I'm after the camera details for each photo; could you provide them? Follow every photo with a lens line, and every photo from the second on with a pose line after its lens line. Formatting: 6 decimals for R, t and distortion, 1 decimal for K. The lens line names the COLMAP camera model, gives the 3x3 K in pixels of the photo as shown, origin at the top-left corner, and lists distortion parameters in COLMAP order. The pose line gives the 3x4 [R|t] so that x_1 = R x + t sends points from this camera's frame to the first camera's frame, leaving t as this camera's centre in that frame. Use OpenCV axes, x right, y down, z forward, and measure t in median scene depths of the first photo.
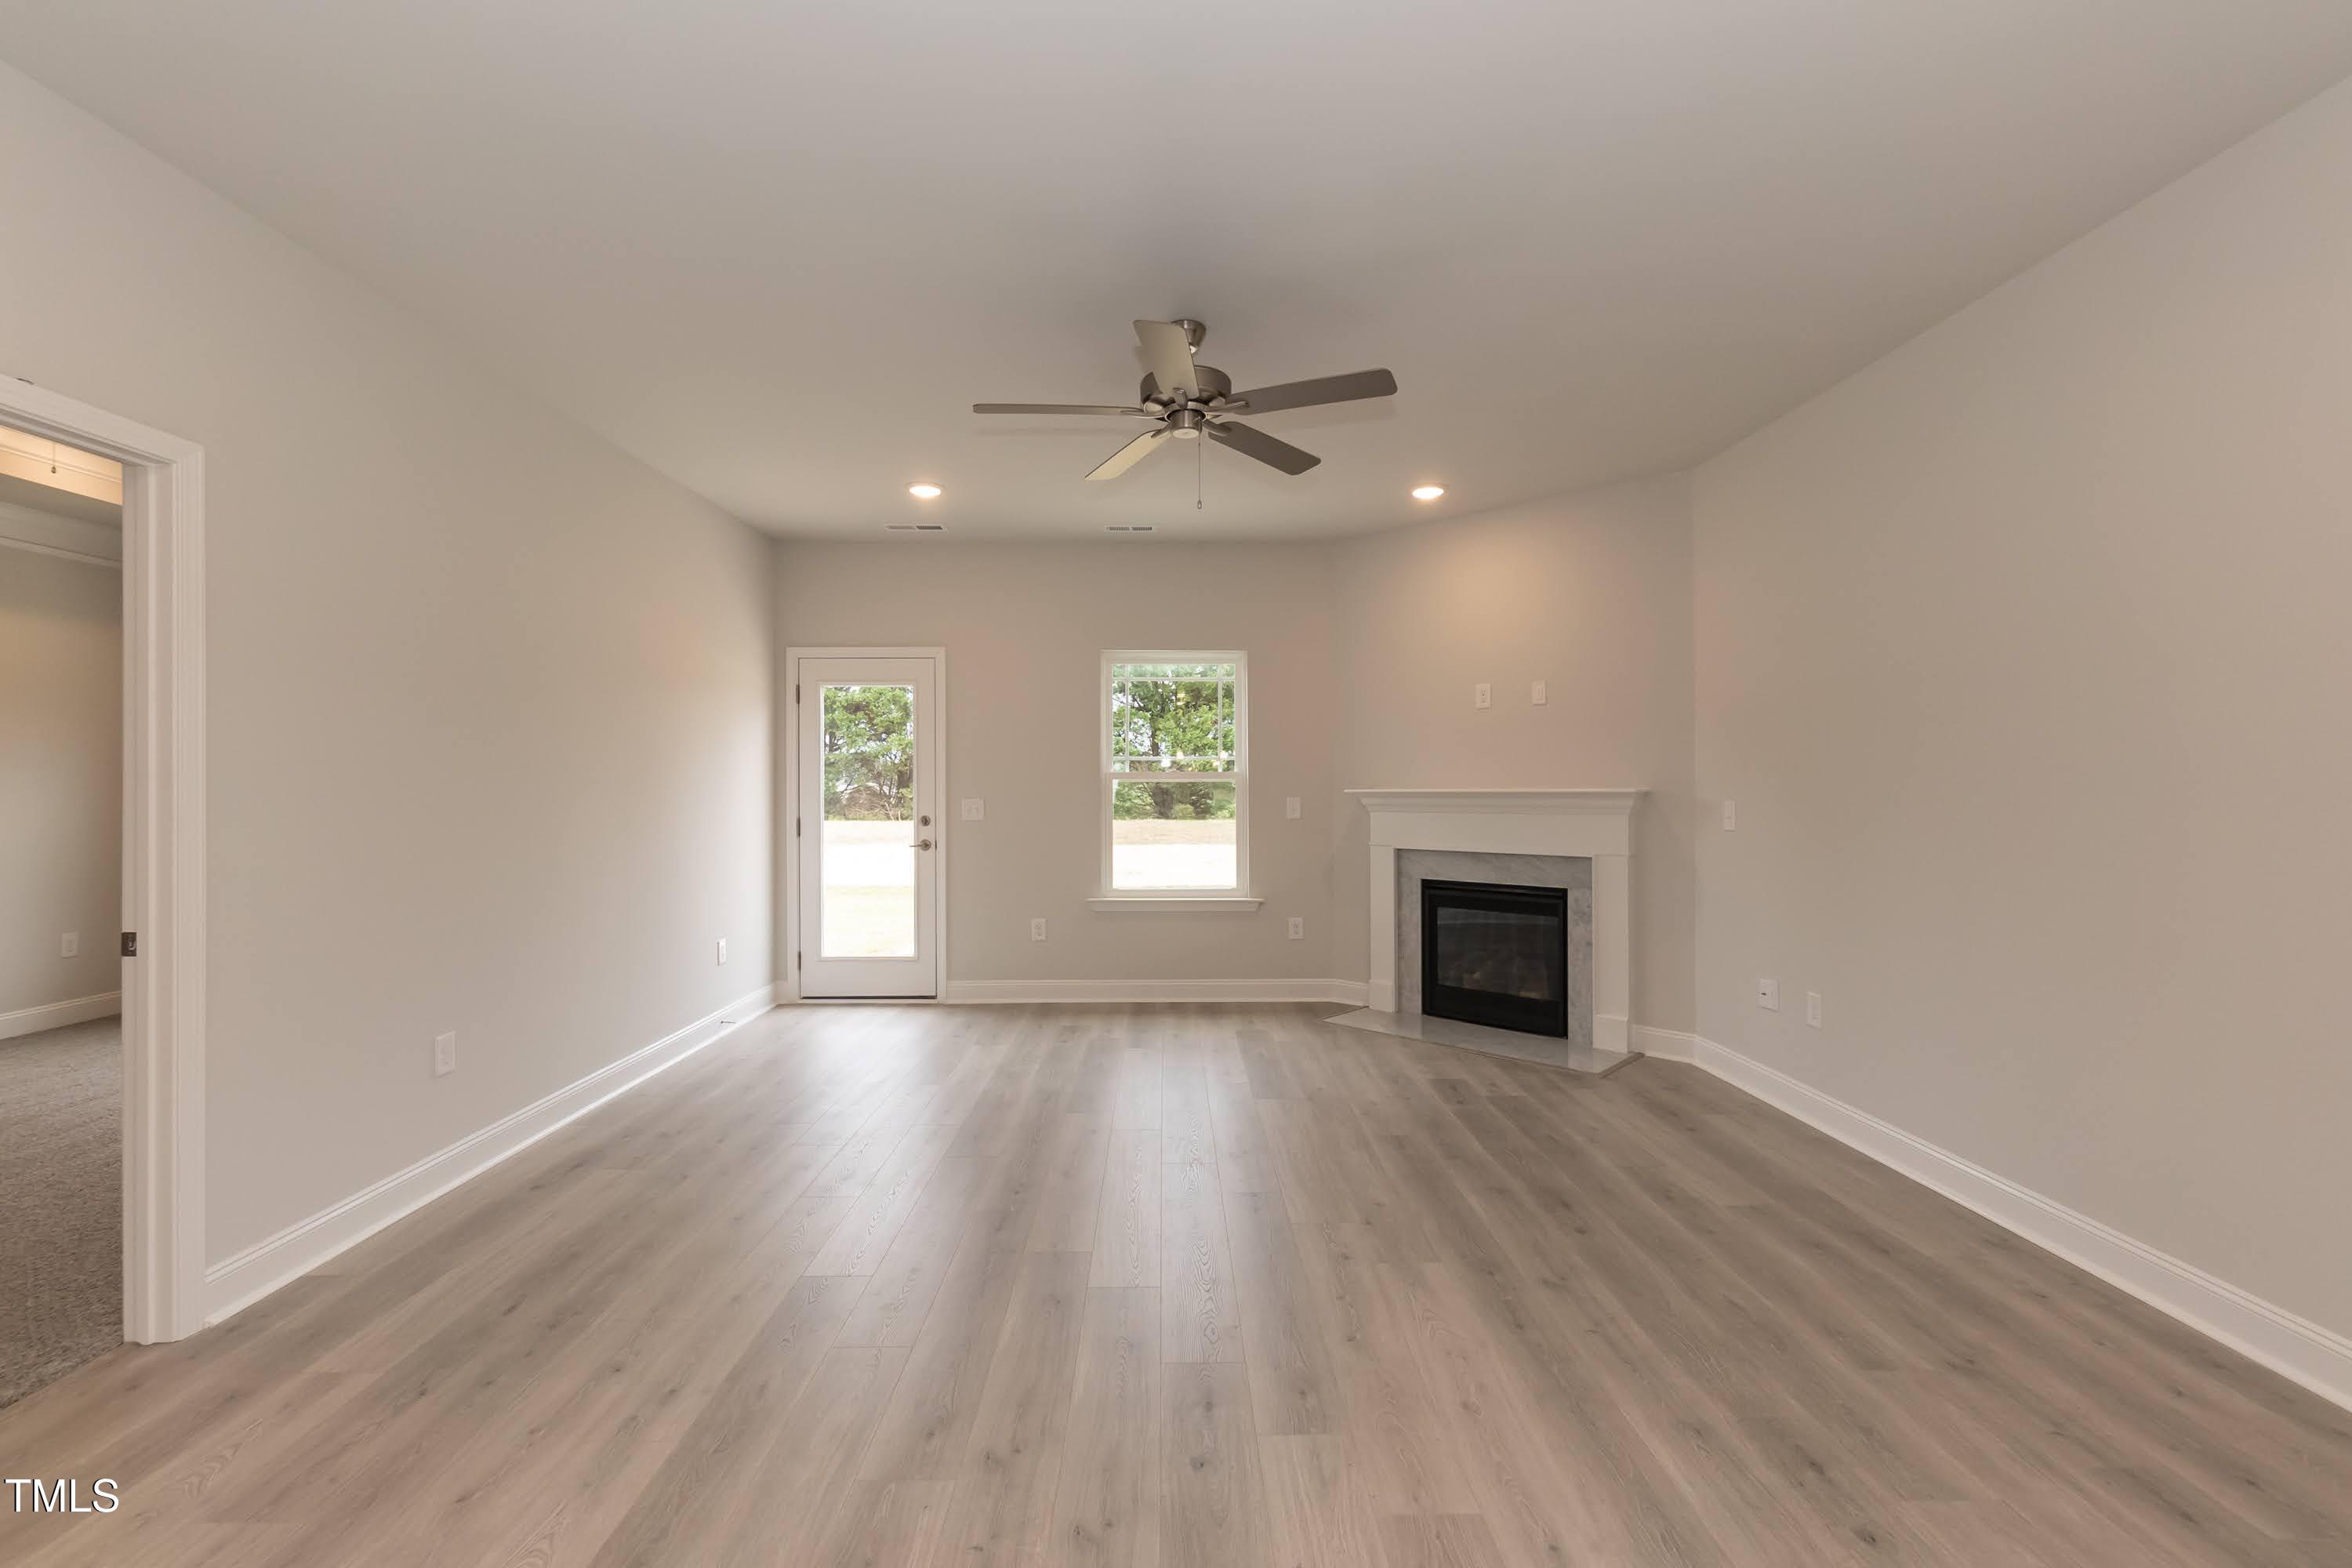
lens RADIAL K [[1019.5, 0, 1171.3], [0, 1019.5, 778.2], [0, 0, 1]] dist [-0.004215, 0.000422]
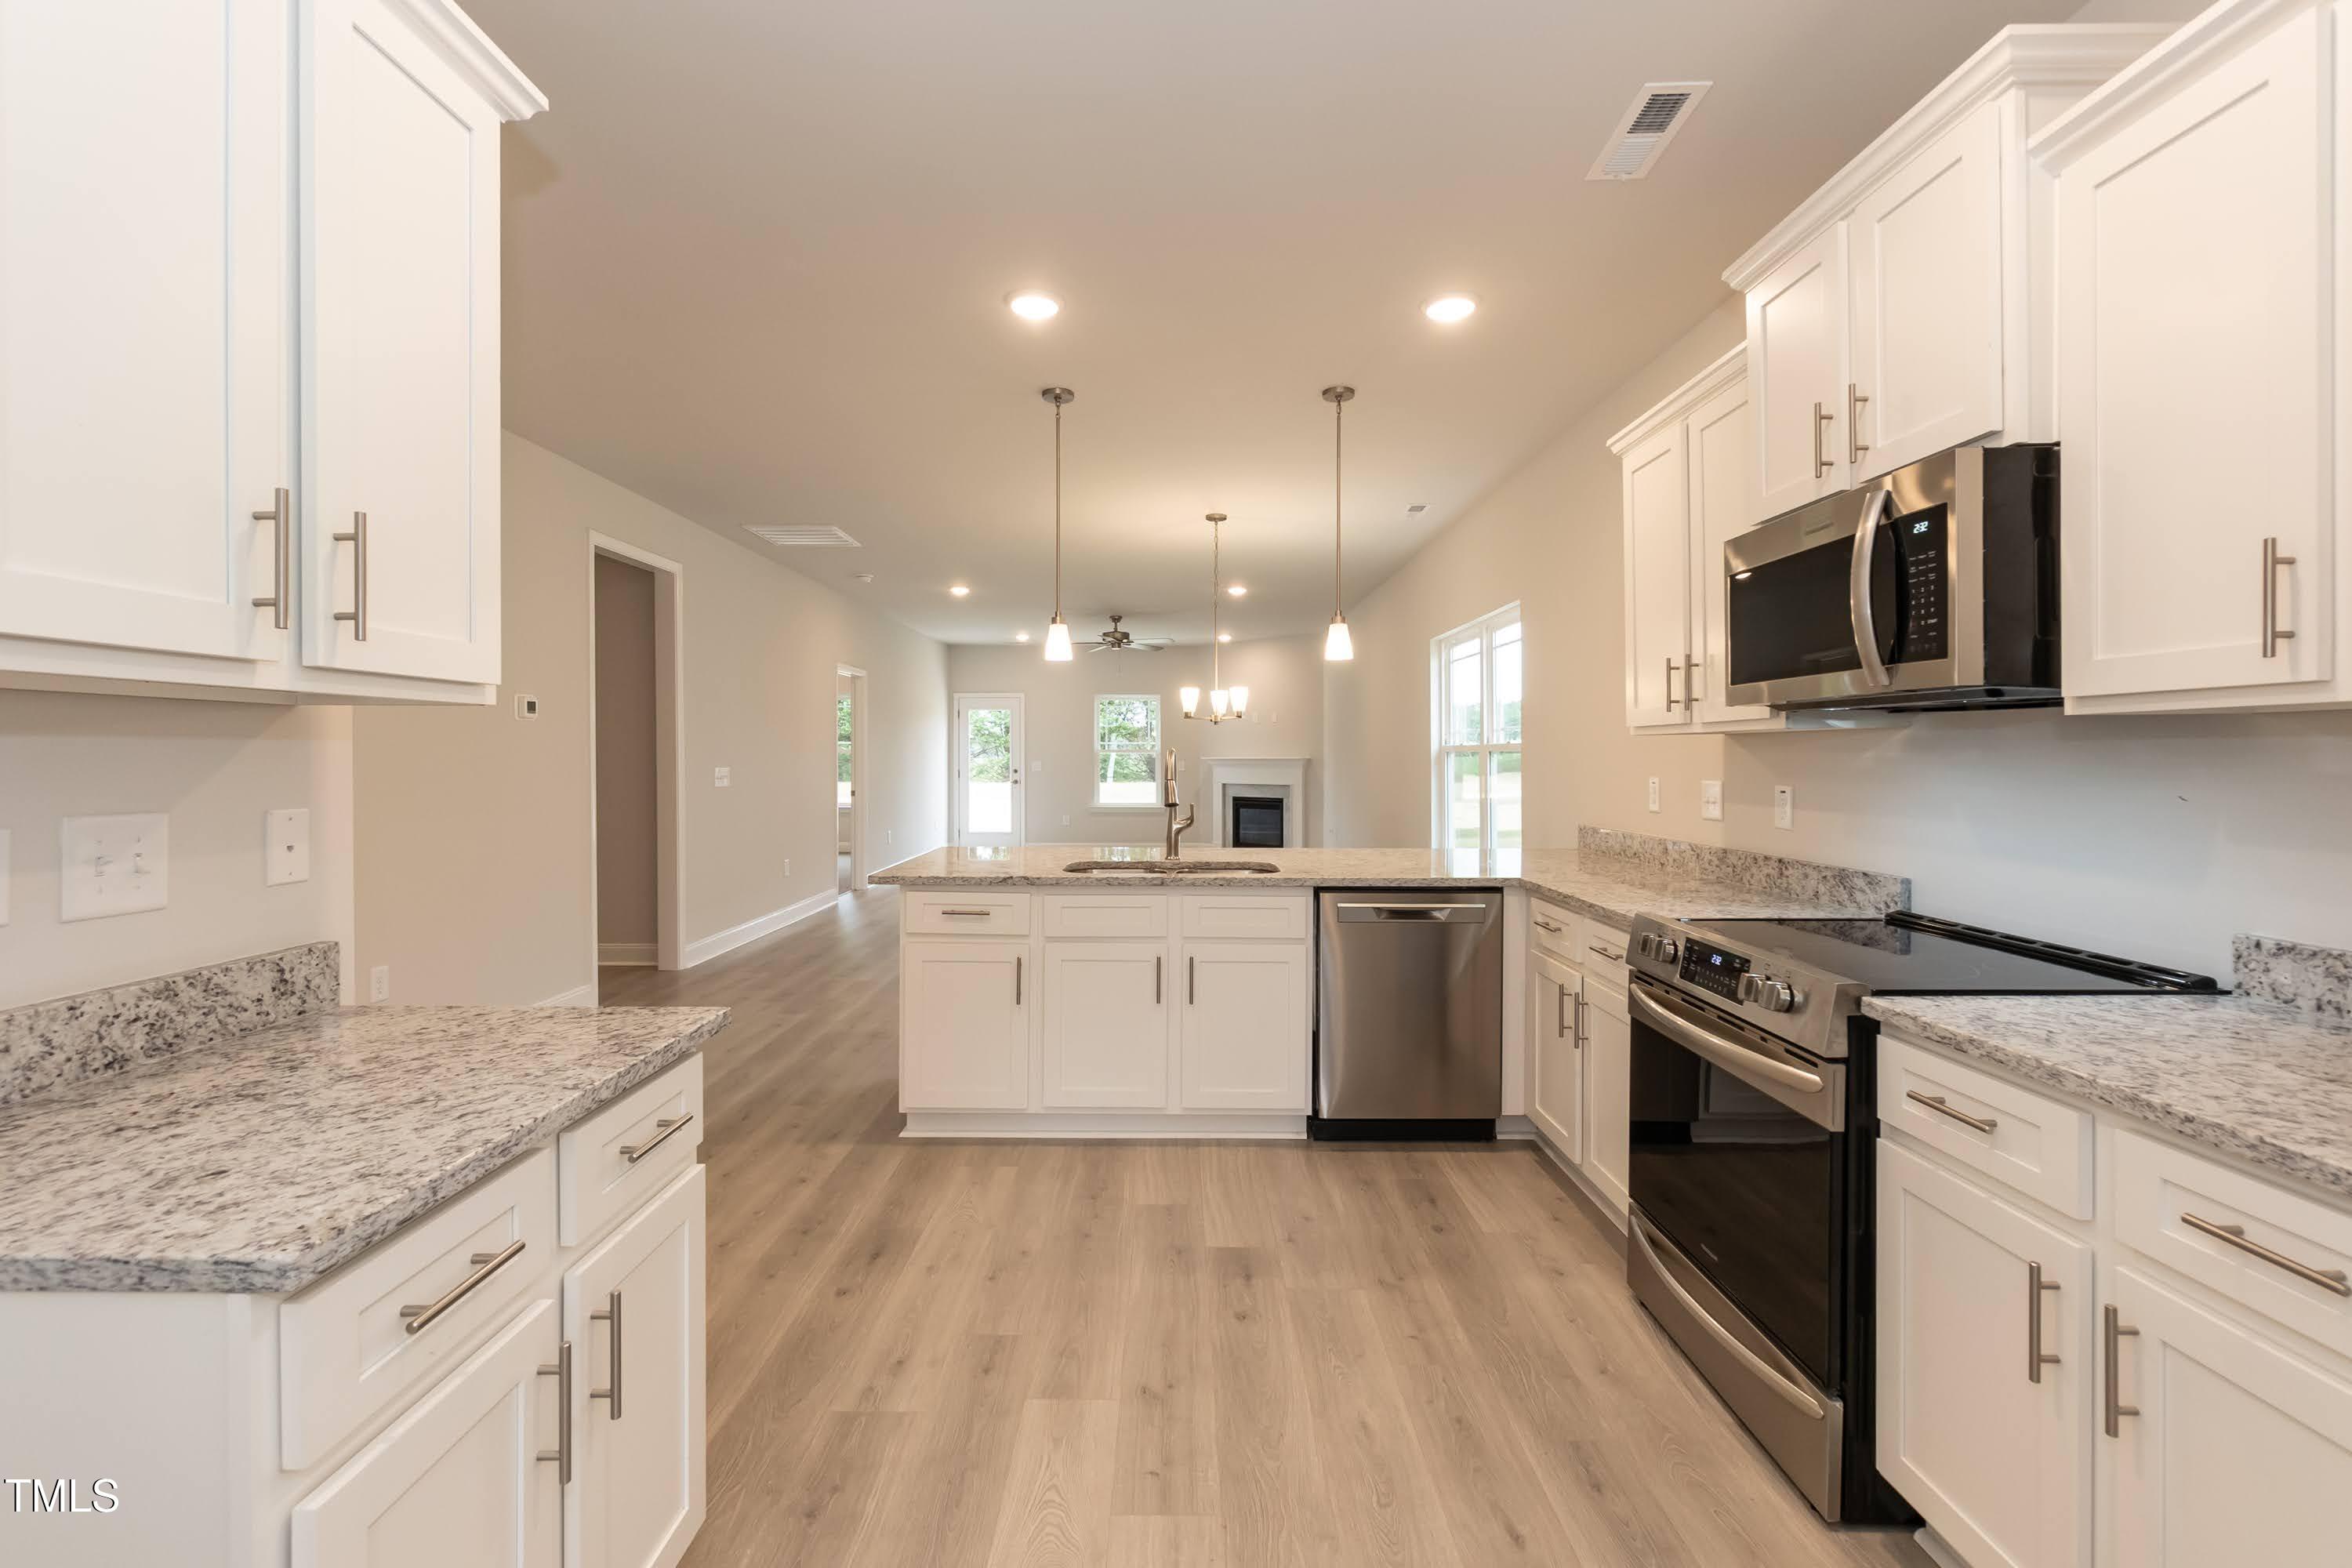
lens RADIAL K [[1021.2, 0, 1132.8], [0, 1021.2, 754.4], [0, 0, 1]] dist [-0.000211, 0.000509]
pose [[0.998876, 0.002255, -0.047337, 0.147557], [-0.001940, 0.999976, 0.006682, -0.012507], [0.047351, -0.006583, 0.998857, -1.485774]]
